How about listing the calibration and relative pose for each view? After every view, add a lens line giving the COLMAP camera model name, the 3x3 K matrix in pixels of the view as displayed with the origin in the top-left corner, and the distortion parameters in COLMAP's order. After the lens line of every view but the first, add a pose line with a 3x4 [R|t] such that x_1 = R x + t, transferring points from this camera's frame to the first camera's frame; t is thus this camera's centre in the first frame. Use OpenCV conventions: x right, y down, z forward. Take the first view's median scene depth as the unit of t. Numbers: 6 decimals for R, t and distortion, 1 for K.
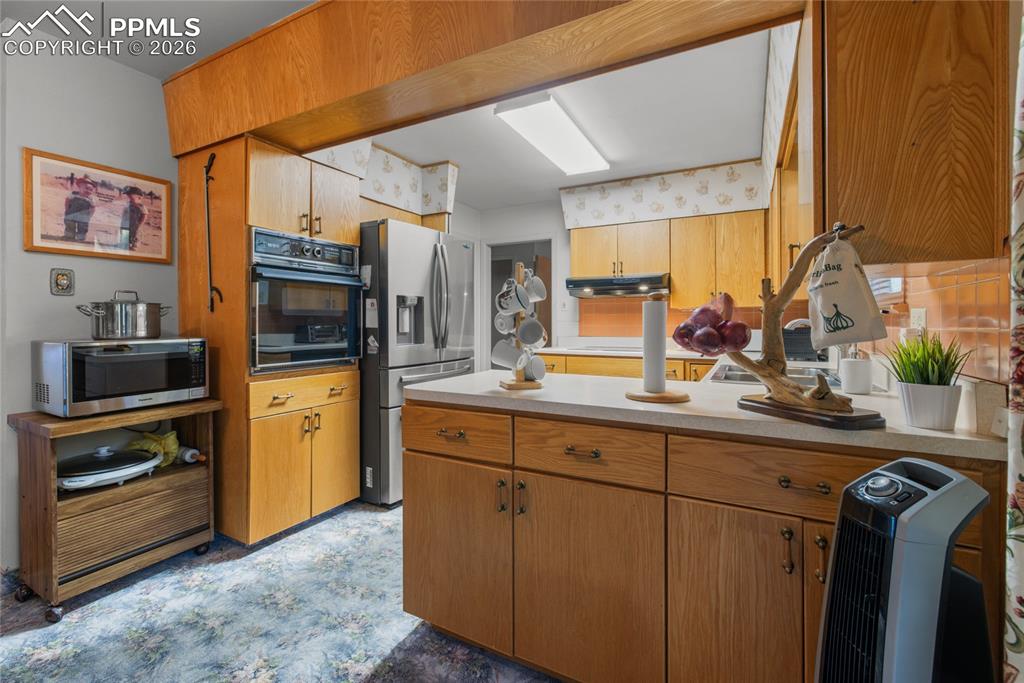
lens RADIAL K [[438.3, 0, 513.9], [0, 438.3, 331.6], [0, 0, 1]] dist [-0.001557, 0.000188]
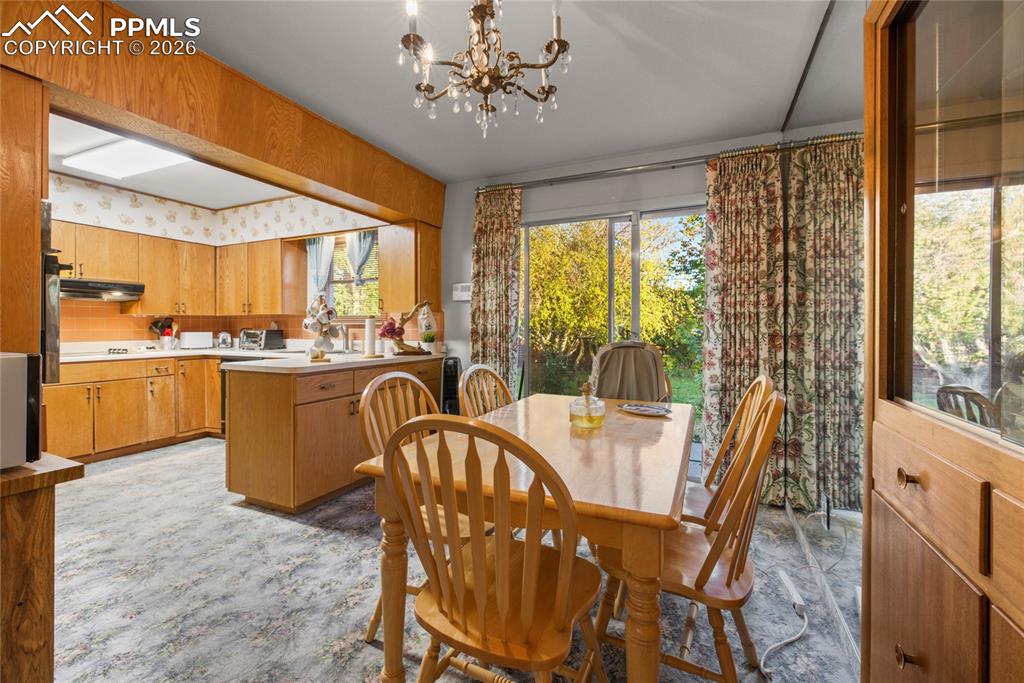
lens RADIAL K [[438.3, 0, 501.6], [0, 438.3, 336.3], [0, 0, 1]] dist [-0.001557, 0.000188]
pose [[-0.042678, -0.018436, 0.998919, -1.818712], [0.013674, 0.999725, 0.019036, -0.008689], [-0.998995, 0.014472, -0.042415, 0.289934]]
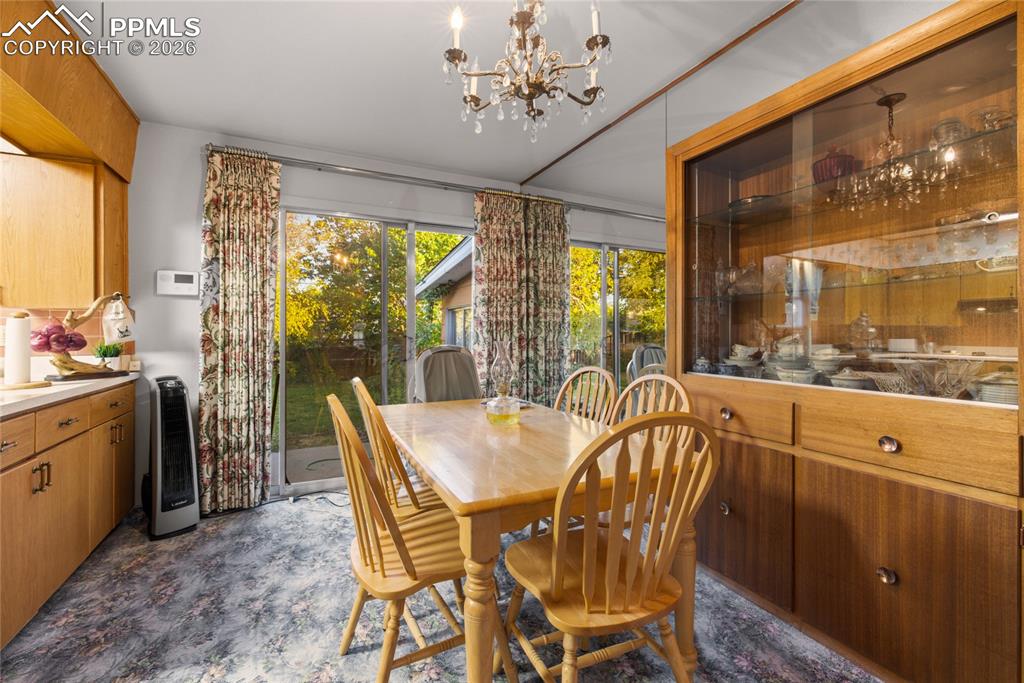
lens RADIAL K [[438.3, 0, 510.7], [0, 438.3, 338.0], [0, 0, 1]] dist [-0.001557, 0.000188]
pose [[-0.806078, -0.004719, 0.591791, -1.380556], [0.011579, 0.999651, 0.023743, -0.024265], [-0.591696, 0.025991, -0.805742, 1.114951]]
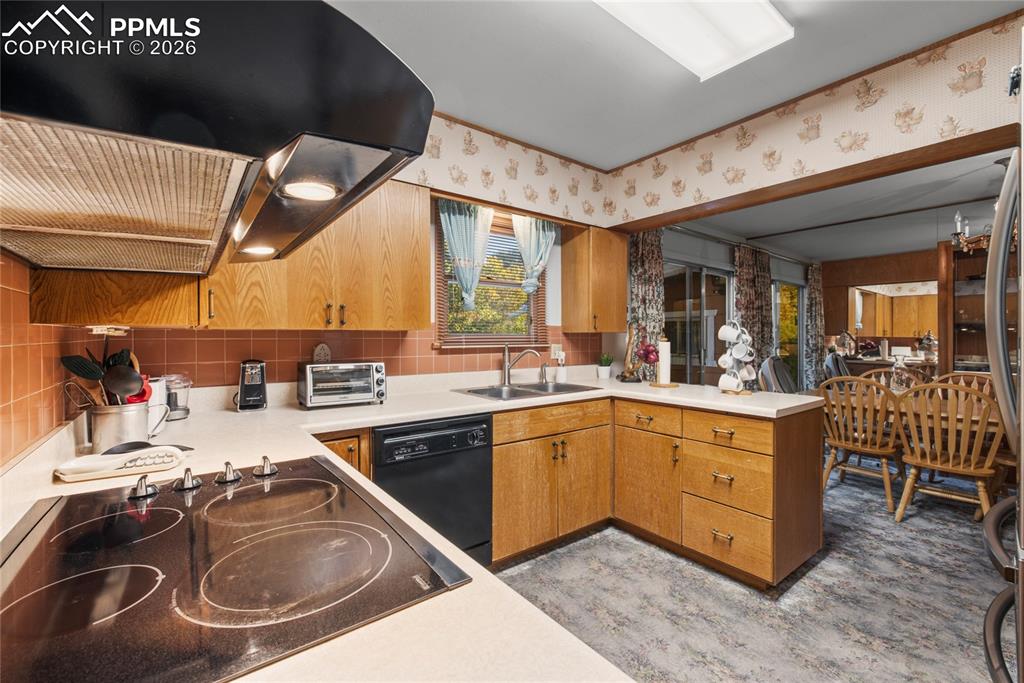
lens RADIAL K [[438.3, 0, 509.5], [0, 438.3, 336.1], [0, 0, 1]] dist [-0.001557, 0.000188]
pose [[-0.906496, 0.006702, 0.422162, 0.082583], [0.010884, 0.999913, 0.007496, -0.103048], [-0.422075, 0.011390, -0.906490, 2.722788]]
